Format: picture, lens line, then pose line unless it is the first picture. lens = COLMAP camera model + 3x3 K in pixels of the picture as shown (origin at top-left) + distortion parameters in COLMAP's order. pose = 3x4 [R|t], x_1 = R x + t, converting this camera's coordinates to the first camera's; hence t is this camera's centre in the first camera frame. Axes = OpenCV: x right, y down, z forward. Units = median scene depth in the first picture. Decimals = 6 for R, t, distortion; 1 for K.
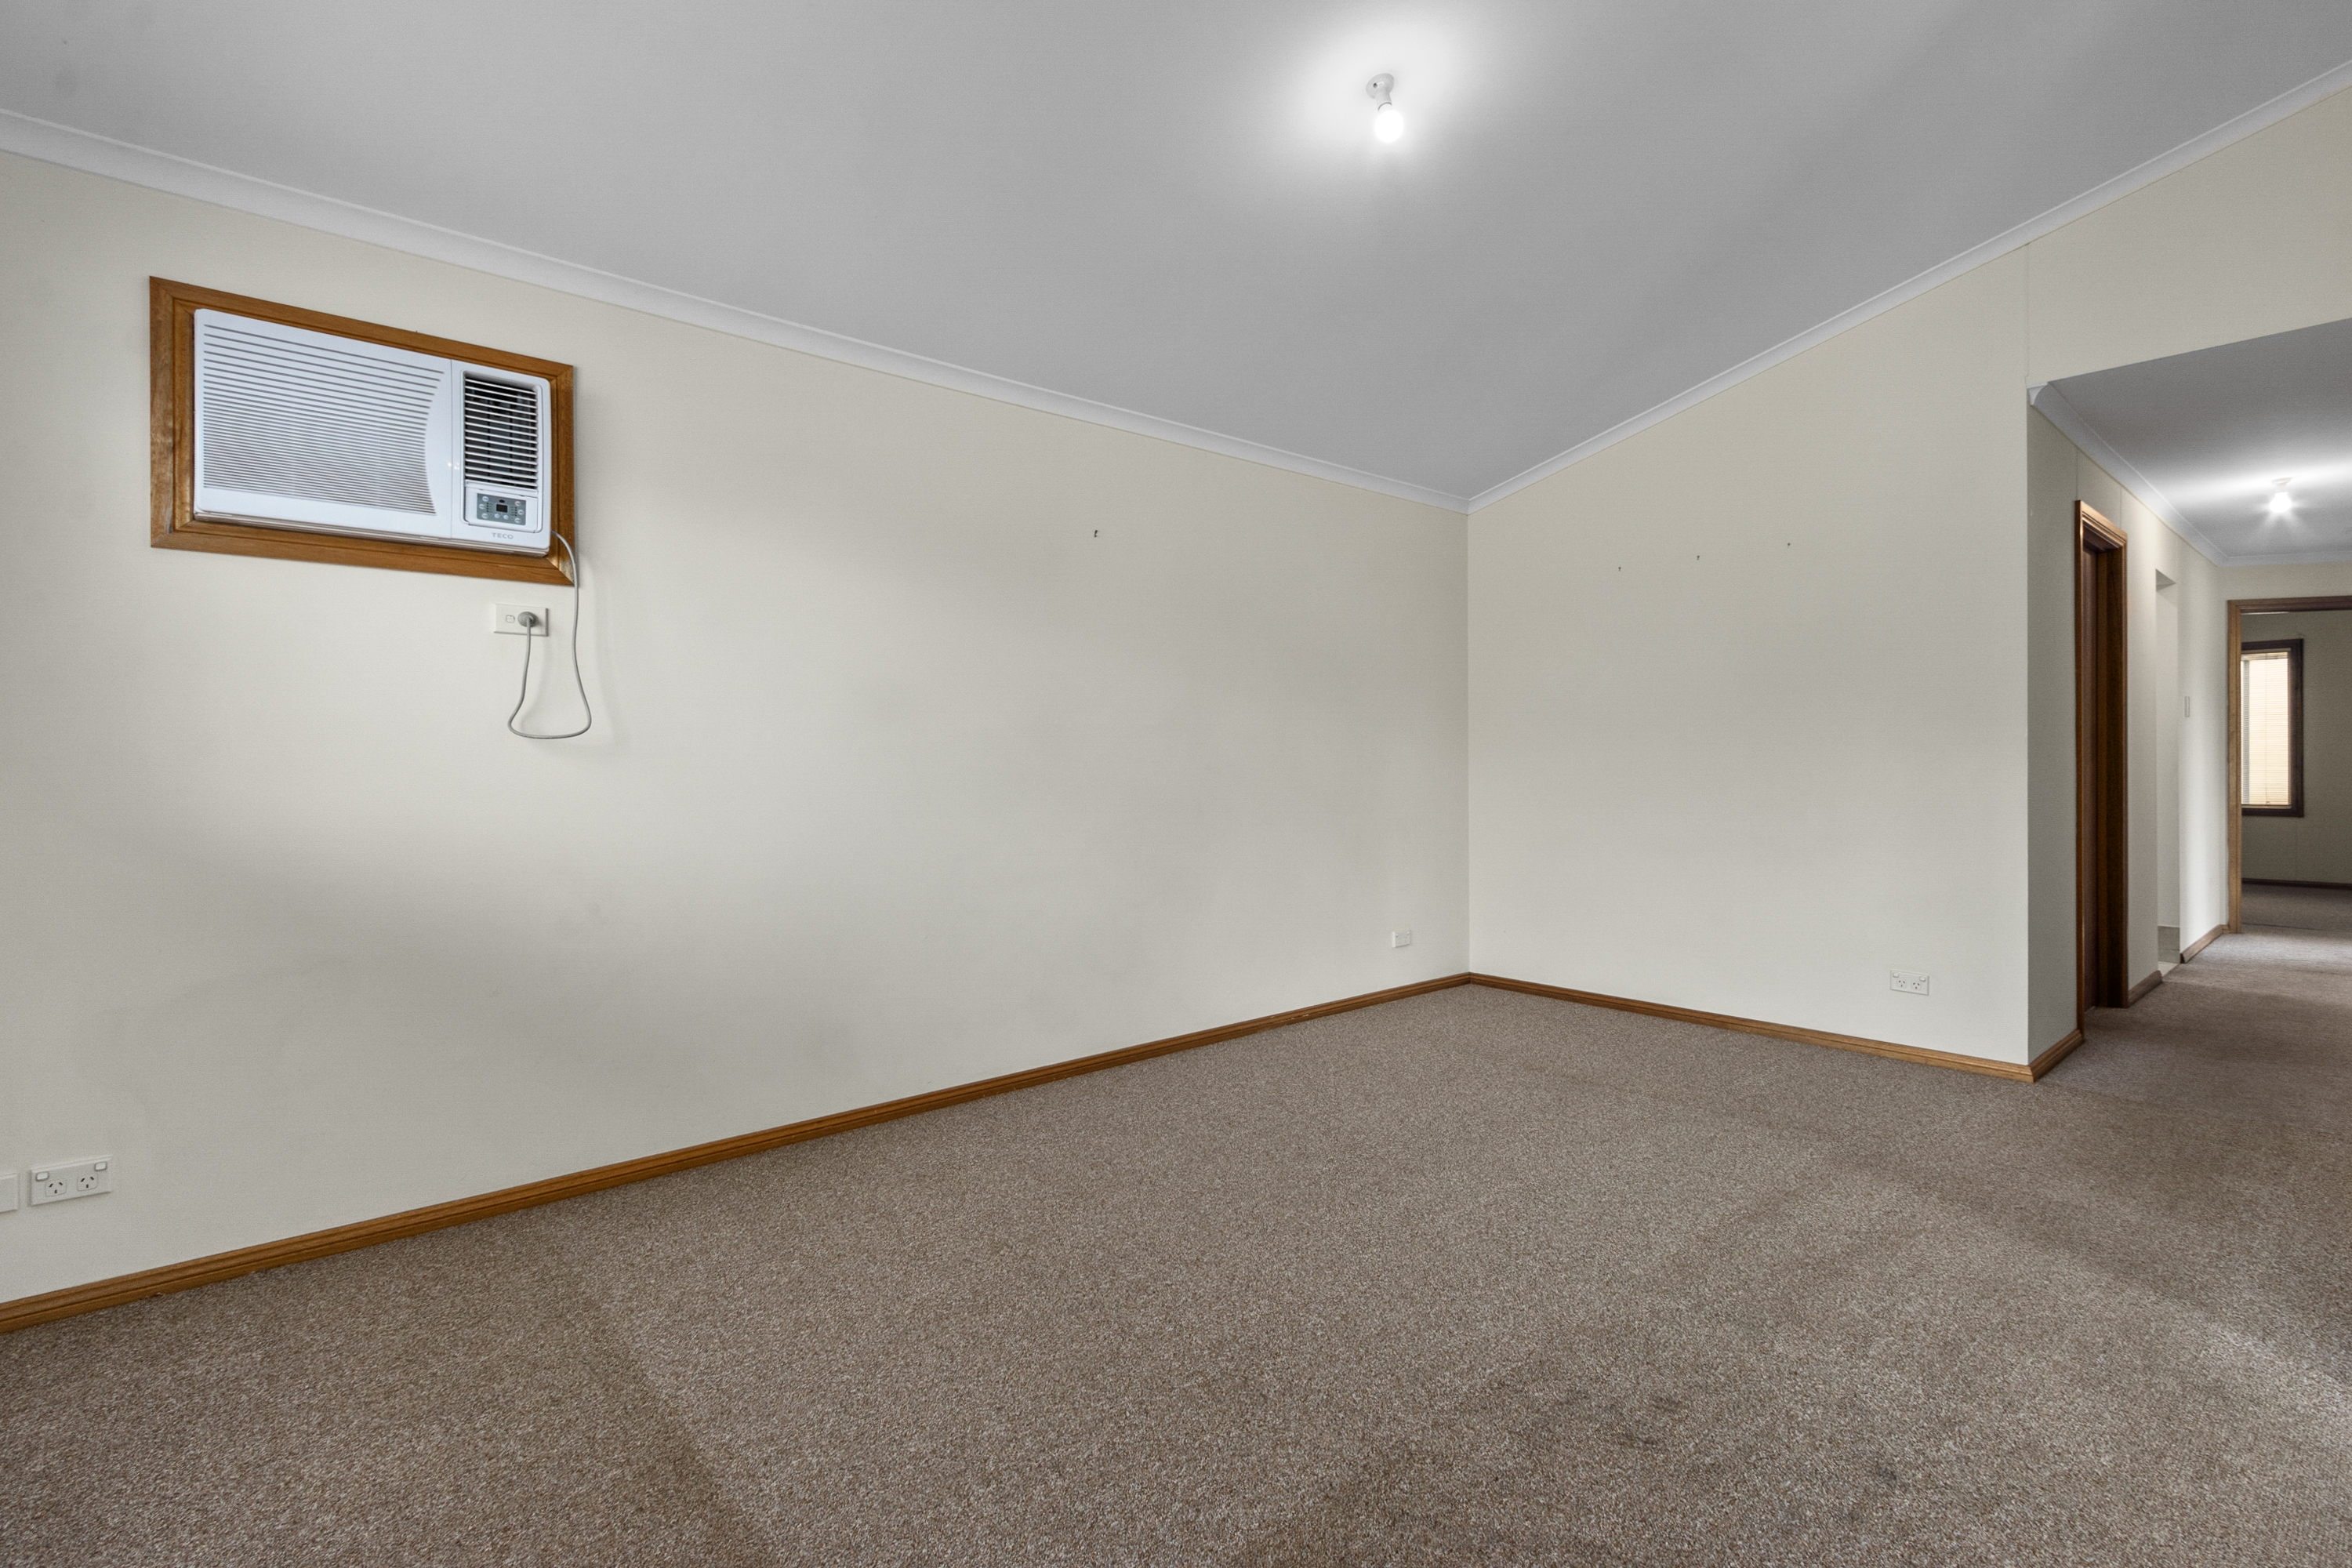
lens RADIAL K [[1070.8, 0, 1162.1], [0, 1070.8, 768.1], [0, 0, 1]] dist [0.002989, -0.001324]
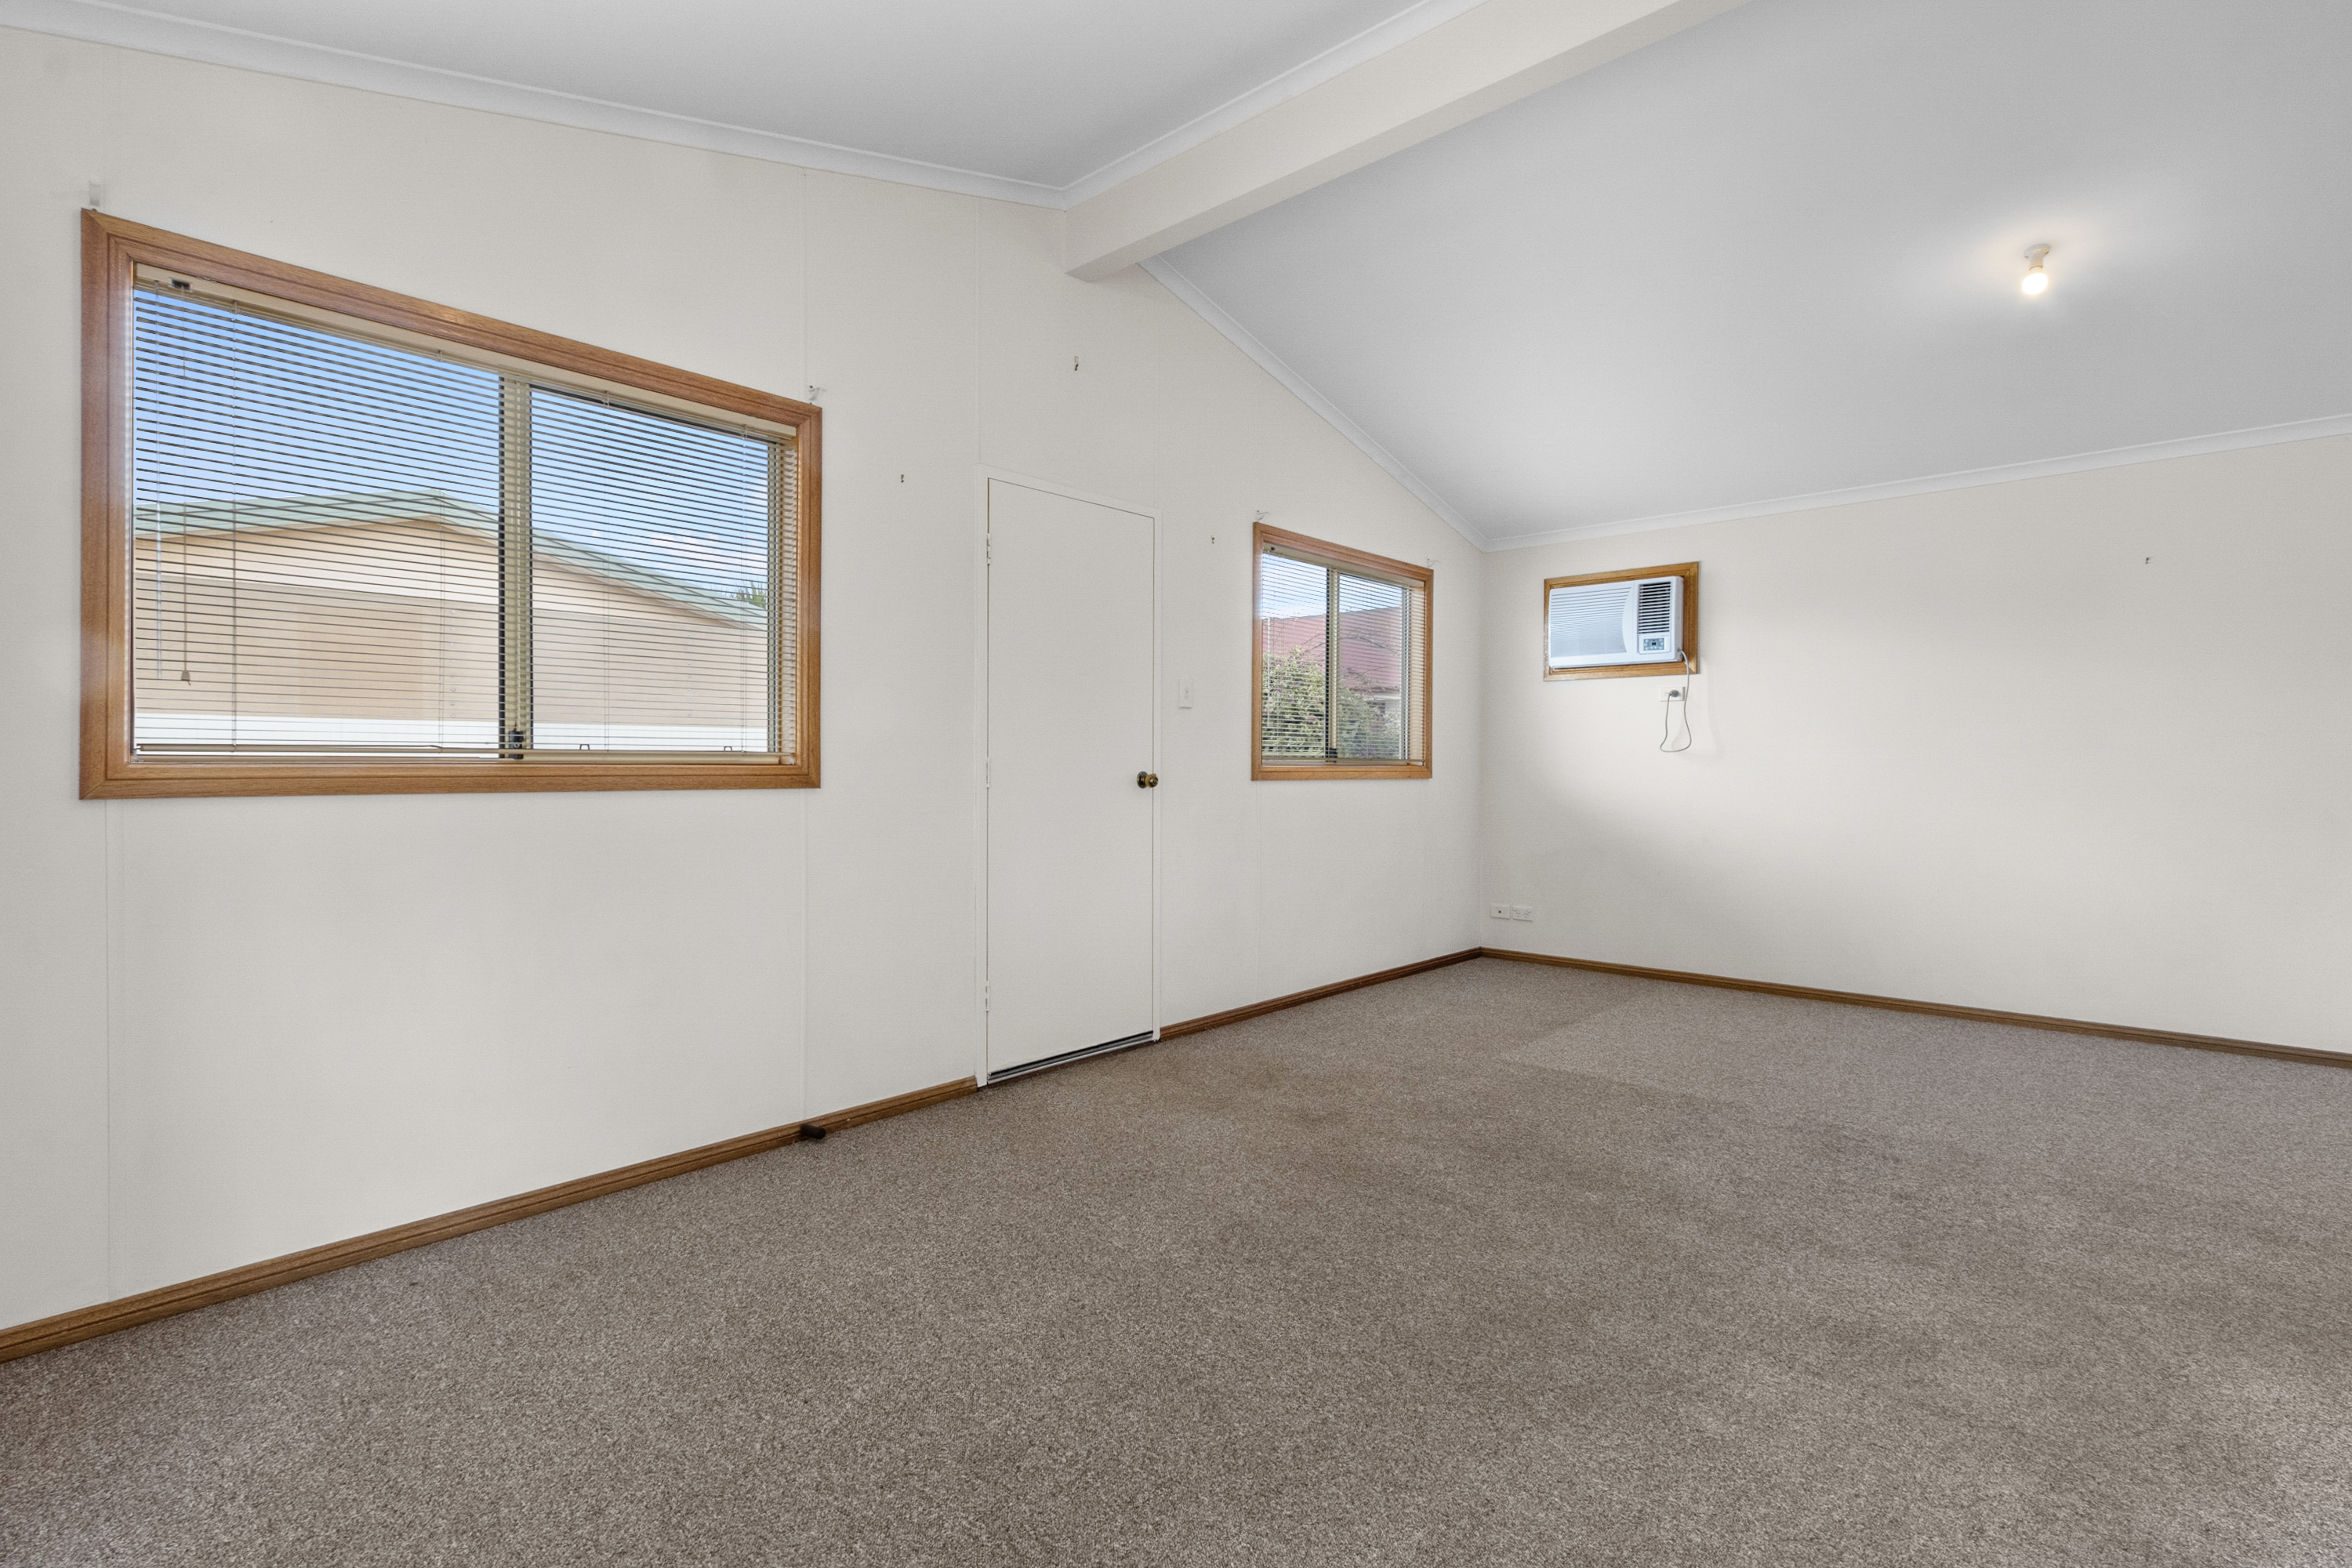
lens RADIAL K [[1087.5, 0, 1164.7], [0, 1087.5, 772.2], [0, 0, 1]] dist [0.004351, -0.000714]
pose [[0.121597, 0.013249, -0.992491, 1.461336], [-0.007221, 0.999896, 0.012463, -0.008296], [0.992553, 0.005651, 0.121680, -0.229540]]
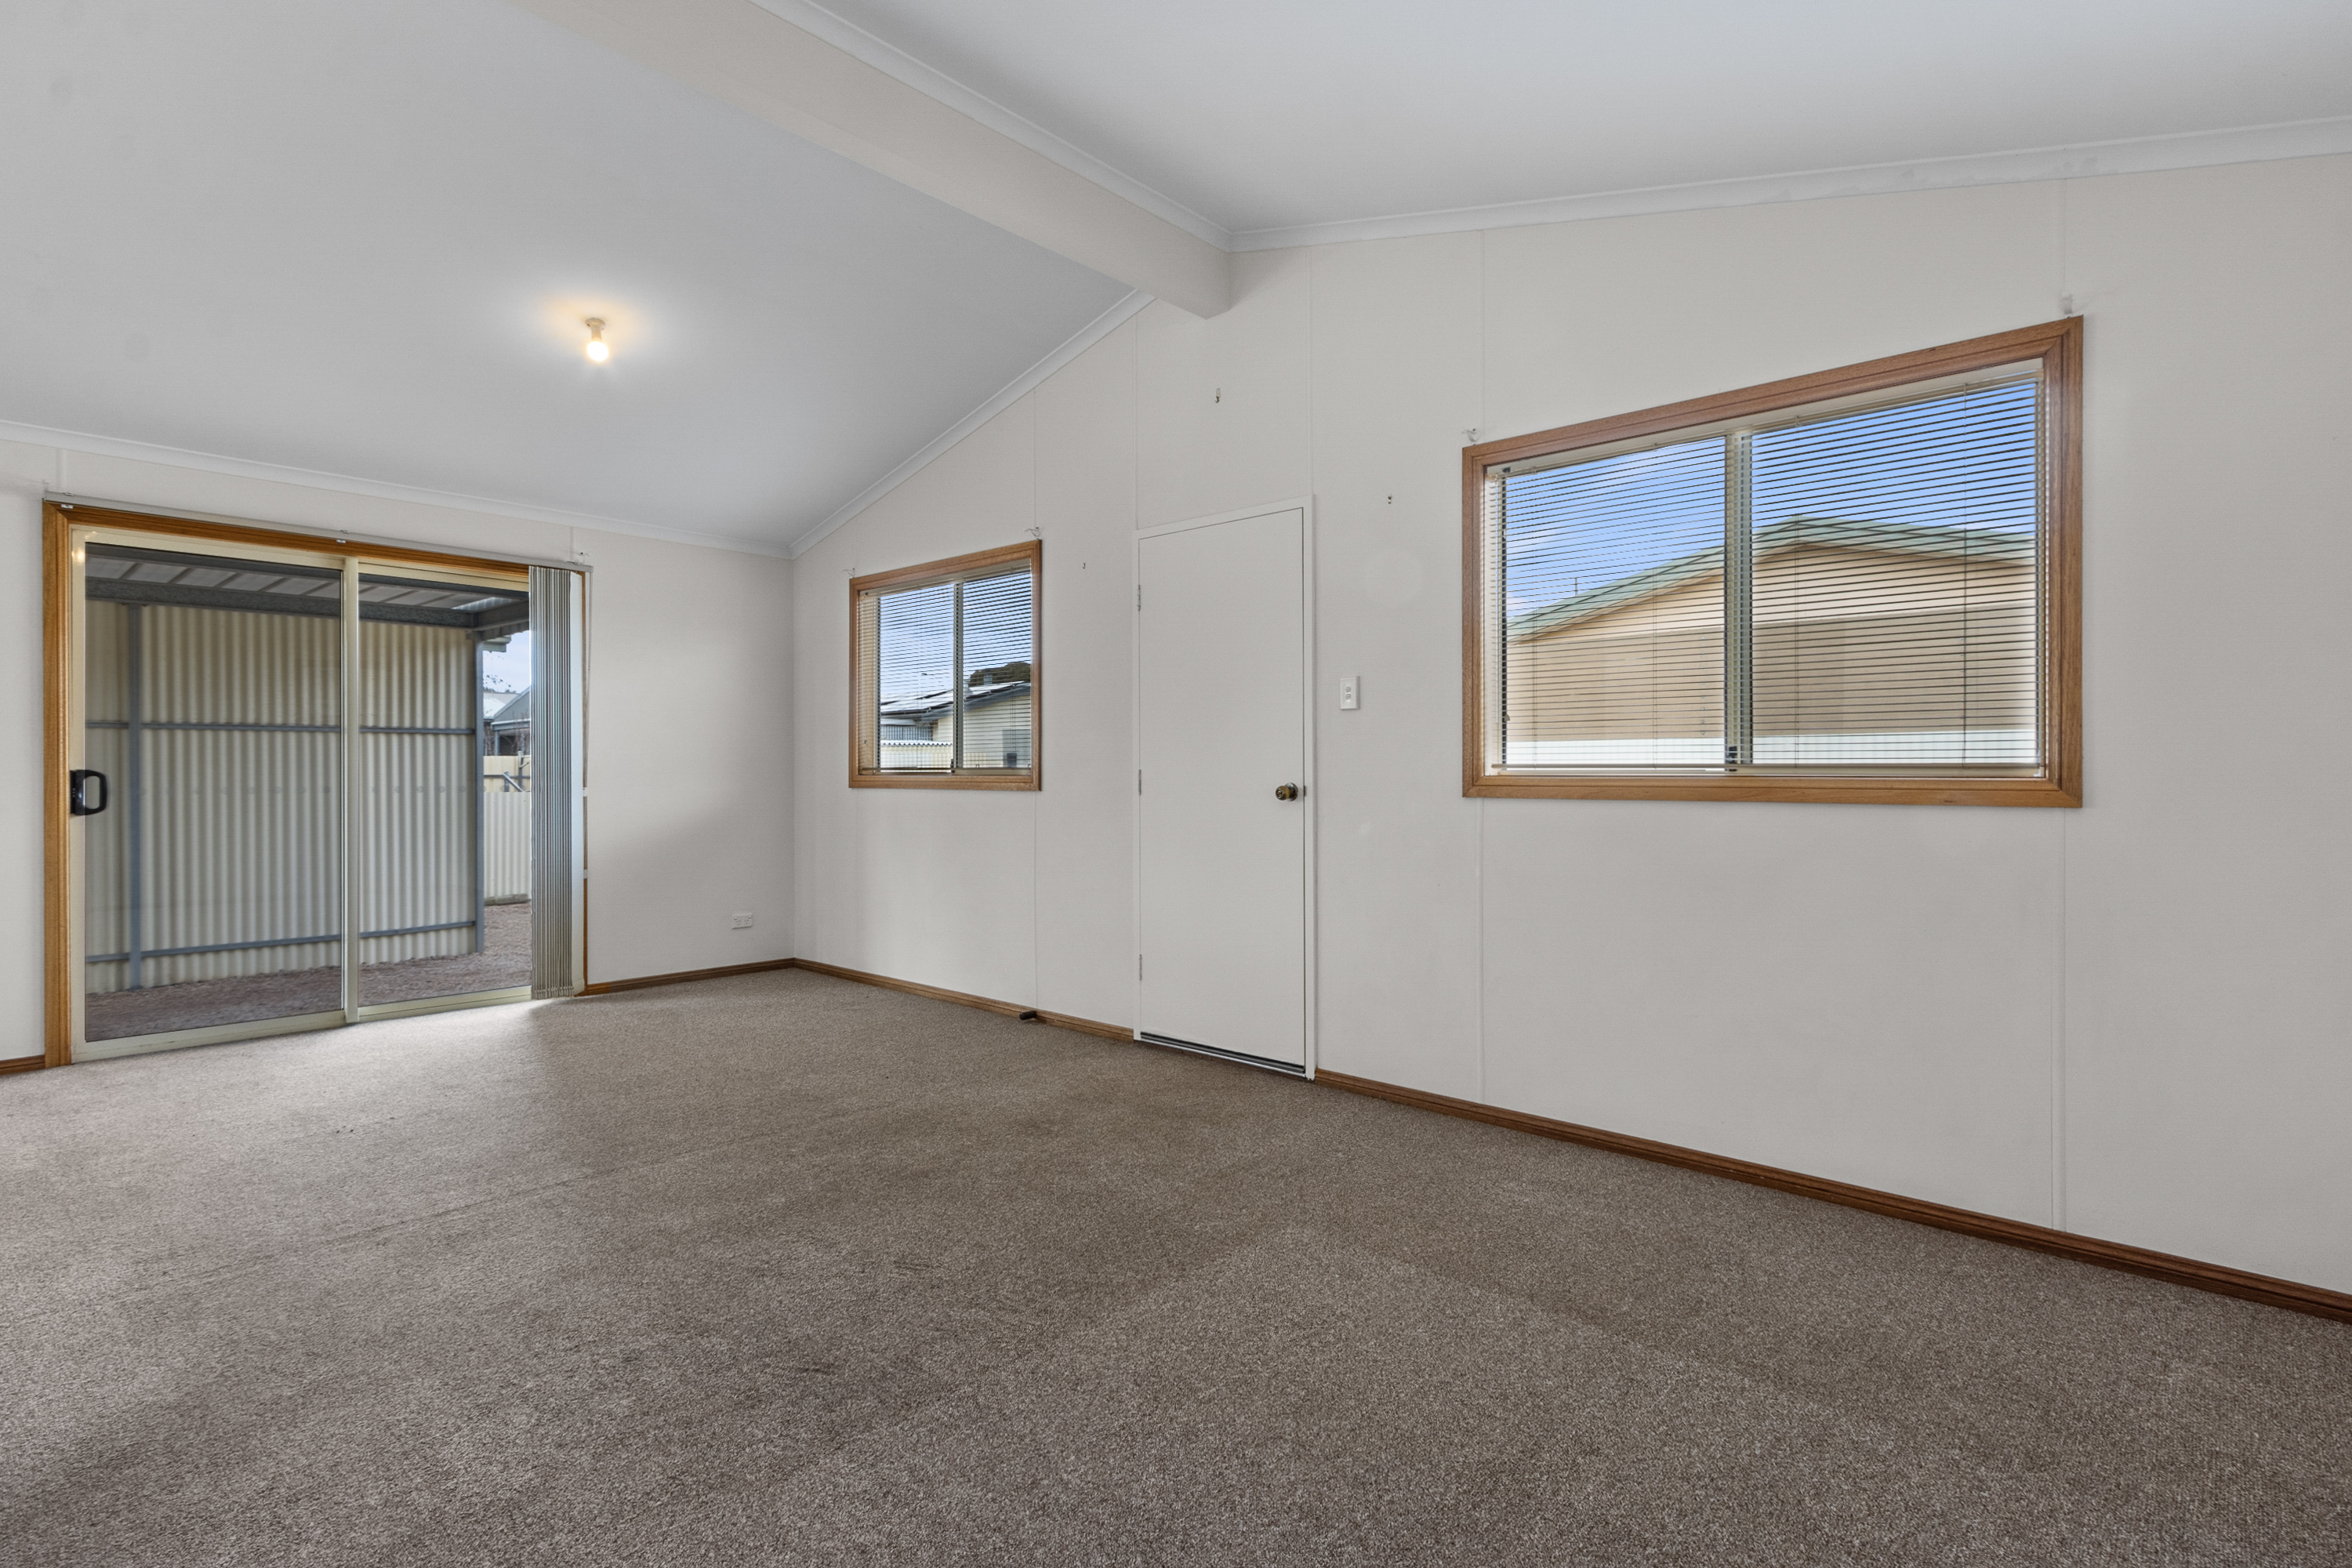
lens RADIAL K [[1124.3, 0, 1176.0], [0, 1124.3, 784.0], [0, 0, 1]] dist [0.000846, -0.000954]
pose [[-0.991225, 0.003851, -0.132126, 0.149359], [0.002248, 0.999922, 0.012281, -0.008068], [0.132163, 0.011876, -0.991157, 1.555920]]
